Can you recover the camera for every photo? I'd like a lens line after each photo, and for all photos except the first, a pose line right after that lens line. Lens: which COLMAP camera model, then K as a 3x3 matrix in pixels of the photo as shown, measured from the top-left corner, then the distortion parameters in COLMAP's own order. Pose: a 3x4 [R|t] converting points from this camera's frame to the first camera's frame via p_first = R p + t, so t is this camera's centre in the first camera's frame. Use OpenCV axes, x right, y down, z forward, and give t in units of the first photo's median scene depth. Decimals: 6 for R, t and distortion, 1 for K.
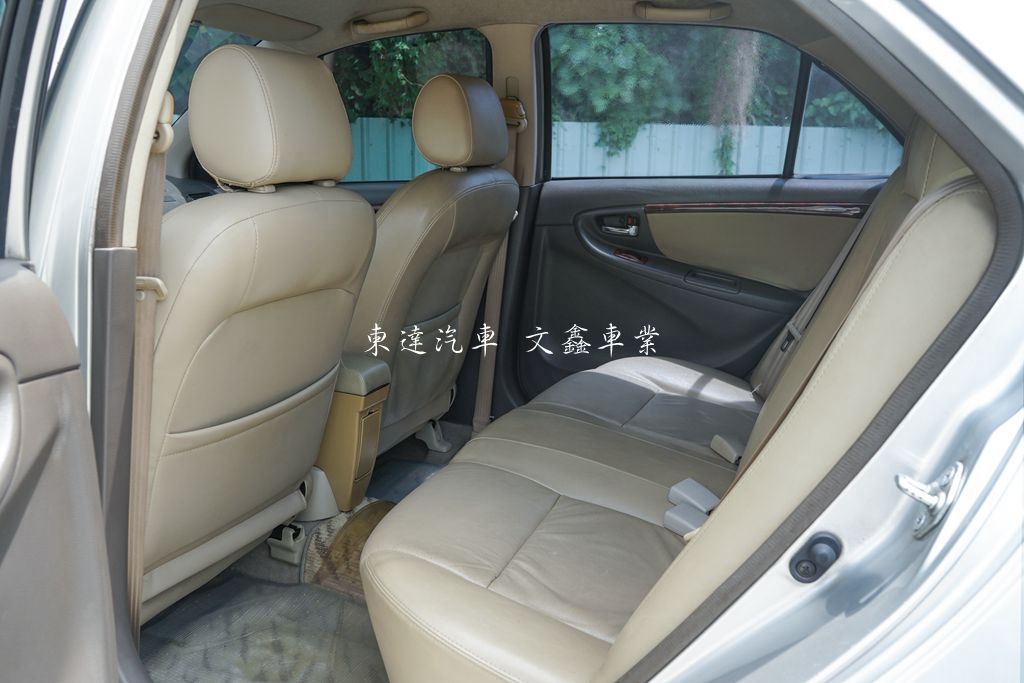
lens RADIAL K [[882.4, 0, 513.9], [0, 882.4, 344.1], [0, 0, 1]] dist [-0.003723, 0.014289]
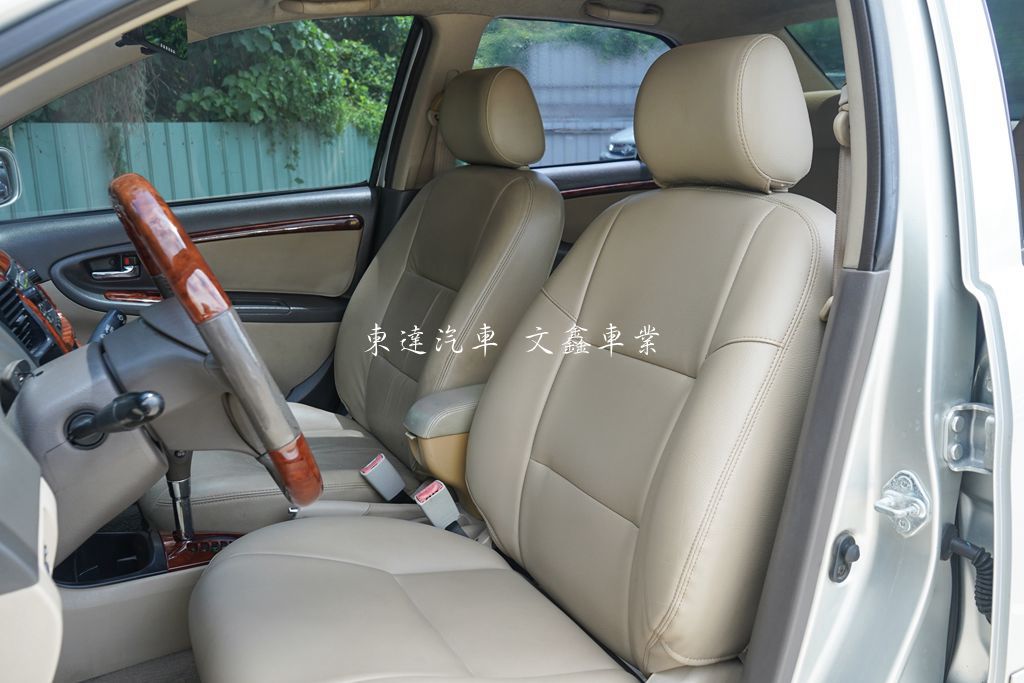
lens RADIAL K [[882.4, 0, 509.4], [0, 882.4, 342.8], [0, 0, 1]] dist [-0.003723, 0.014289]
pose [[0.656749, -0.206657, 0.725240, -0.209807], [0.205013, 0.974425, 0.092011, -0.024482], [-0.725707, 0.088255, 0.682320, 0.093249]]
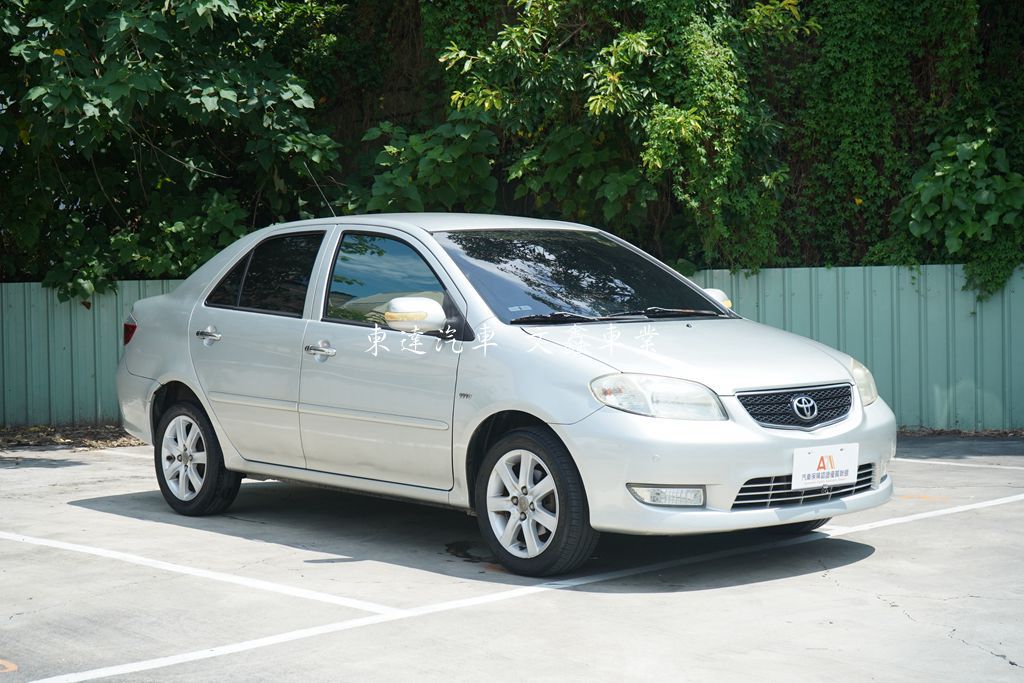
lens RADIAL K [[1840.1, 0, 512.1], [0, 1840.1, 340.3], [0, 0, 1]] dist [-0.034370, 0.000000]
pose [[0.876474, -0.024114, -0.480845, 0.584289], [-0.077242, 0.978765, -0.189878, 0.206779], [0.475213, 0.203564, 0.855999, -0.769009]]
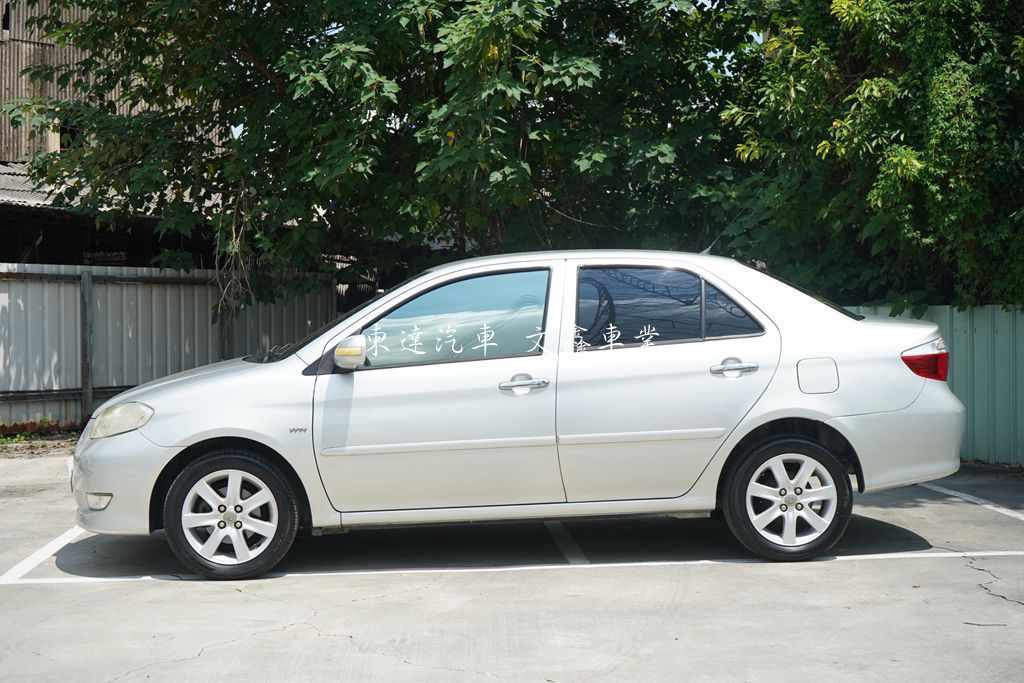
lens RADIAL K [[1473.9, 0, 505.3], [0, 1473.9, 346.9], [0, 0, 1]] dist [-0.020036, 0.000000]
pose [[0.371740, -0.006376, -0.928315, 1.094024], [-0.205097, 0.974703, -0.088824, 0.038907], [0.905398, 0.223414, 0.361028, -0.050796]]
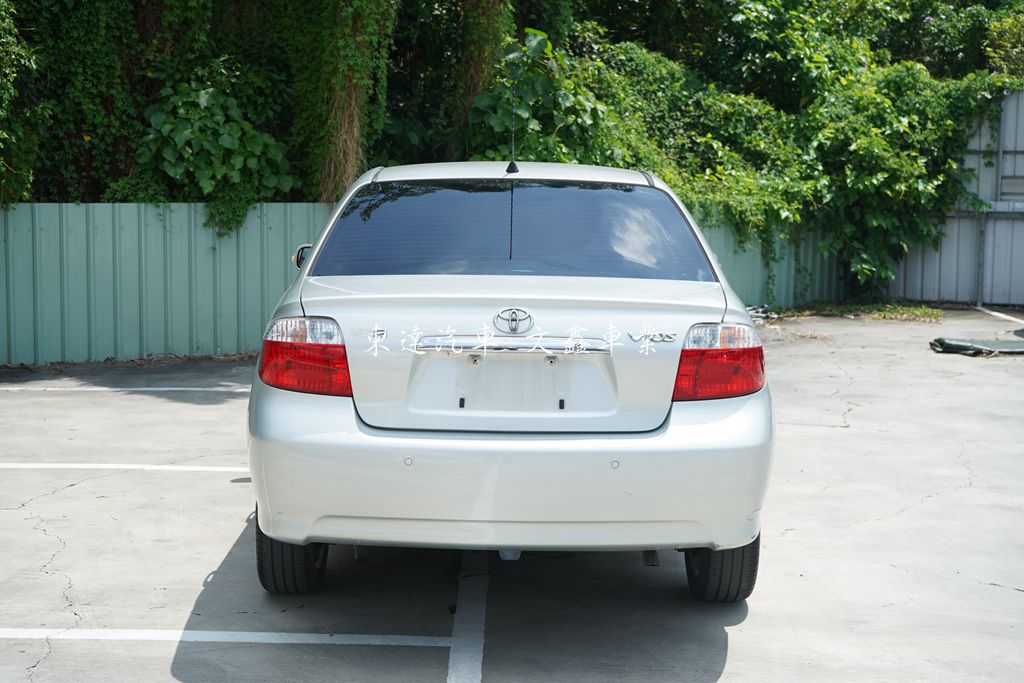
lens RADIAL K [[1508.1, 0, 515.9], [0, 1508.1, 343.3], [0, 0, 1]] dist [-0.018036, 0.000000]
pose [[0.948071, -0.046972, 0.314572, -0.107425], [0.086961, 0.989631, -0.114315, 0.115537], [-0.305941, 0.135734, 0.942325, -0.622802]]
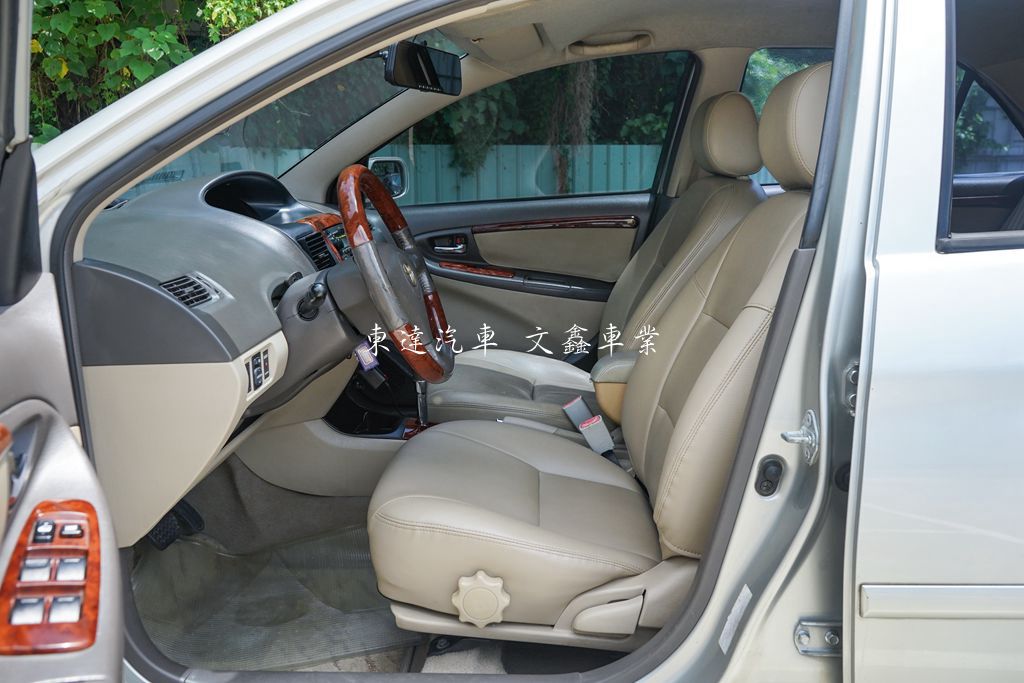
lens RADIAL K [[882.4, 0, 509.1], [0, 882.4, 345.4], [0, 0, 1]] dist [-0.003723, 0.014289]
pose [[0.948067, -0.091175, 0.304722, -0.180468], [0.099588, 0.994955, -0.012145, 0.003915], [-0.302077, 0.041861, 0.952364, -0.001749]]
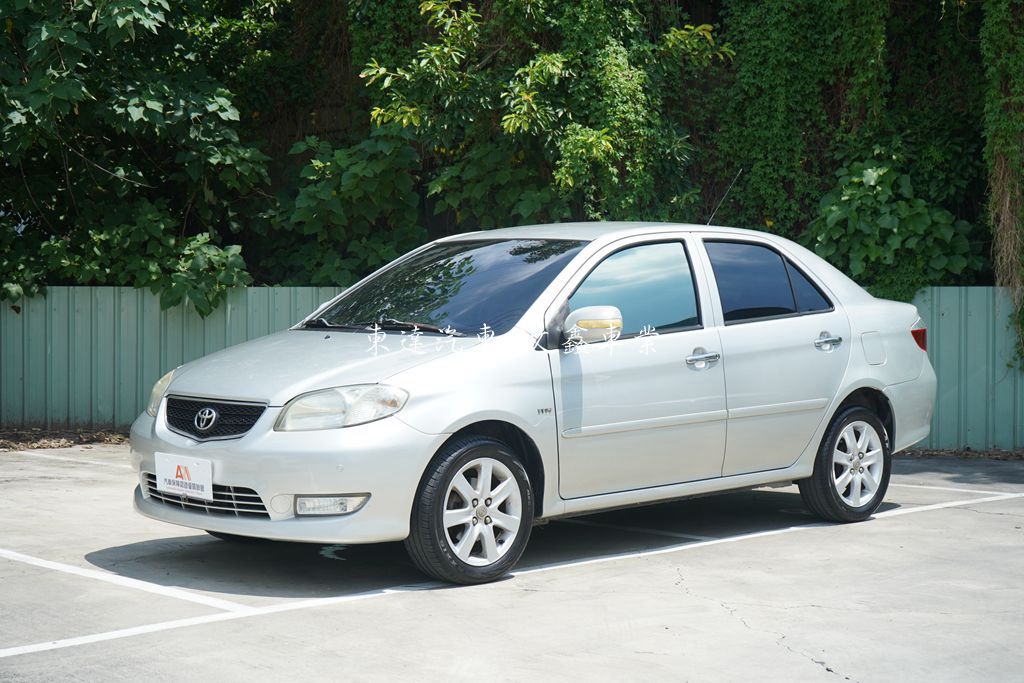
lens RADIAL K [[1800.9, 0, 514.6], [0, 1800.9, 335.2], [0, 0, 1]] dist [-0.038033, 0.000000]
pose [[0.884084, -0.011926, -0.467177, 0.640100], [-0.094558, 0.974432, -0.203818, 0.207070], [0.457662, 0.224368, 0.860351, -0.738346]]
